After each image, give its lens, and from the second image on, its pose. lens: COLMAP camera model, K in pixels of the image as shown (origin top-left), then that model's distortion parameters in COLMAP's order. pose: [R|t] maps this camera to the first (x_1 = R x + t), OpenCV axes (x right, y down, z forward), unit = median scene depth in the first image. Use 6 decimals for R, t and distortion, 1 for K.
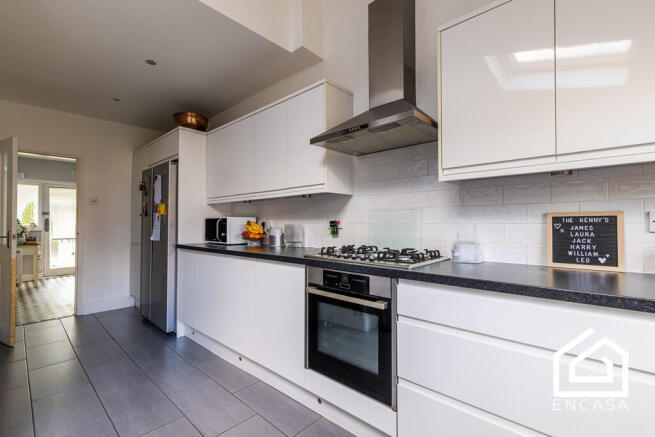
lens RADIAL K [[301.0, 0, 331.3], [0, 301.0, 220.5], [0, 0, 1]] dist [0.009293, -0.000969]
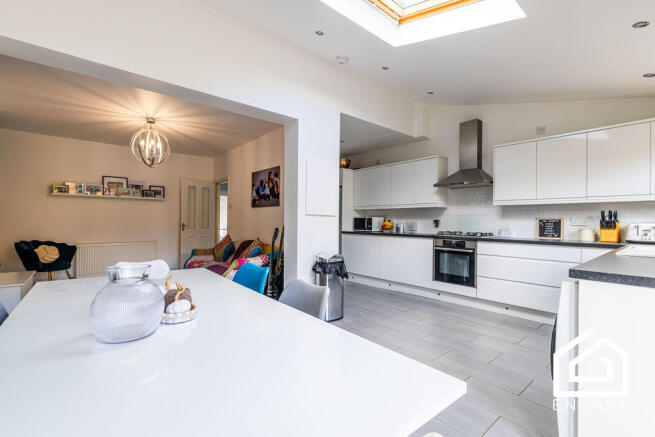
lens RADIAL K [[301.0, 0, 323.8], [0, 301.0, 220.8], [0, 0, 1]] dist [0.009293, -0.000969]
pose [[0.990436, 0.012206, -0.137432, -0.630738], [-0.010835, 0.999884, 0.010718, -0.008213], [0.137547, -0.009126, 0.990453, -1.533633]]
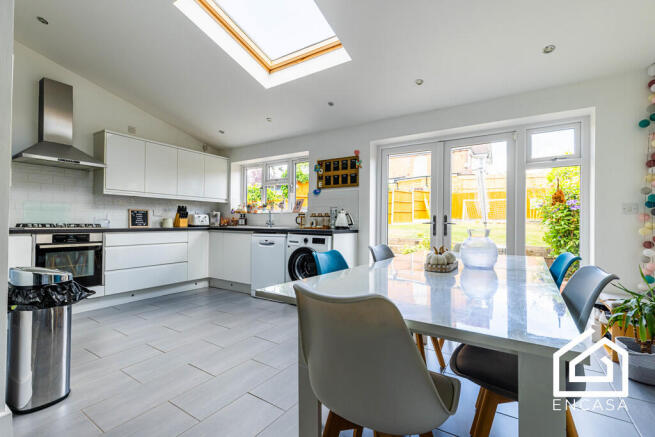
lens RADIAL K [[301.0, 0, 329.4], [0, 301.0, 219.2], [0, 0, 1]] dist [0.009293, -0.000969]
pose [[-0.180057, 0.010152, 0.983604, -2.033823], [-0.015606, 0.999791, -0.013176, 0.067093], [-0.983532, -0.017723, -0.179861, -0.301350]]
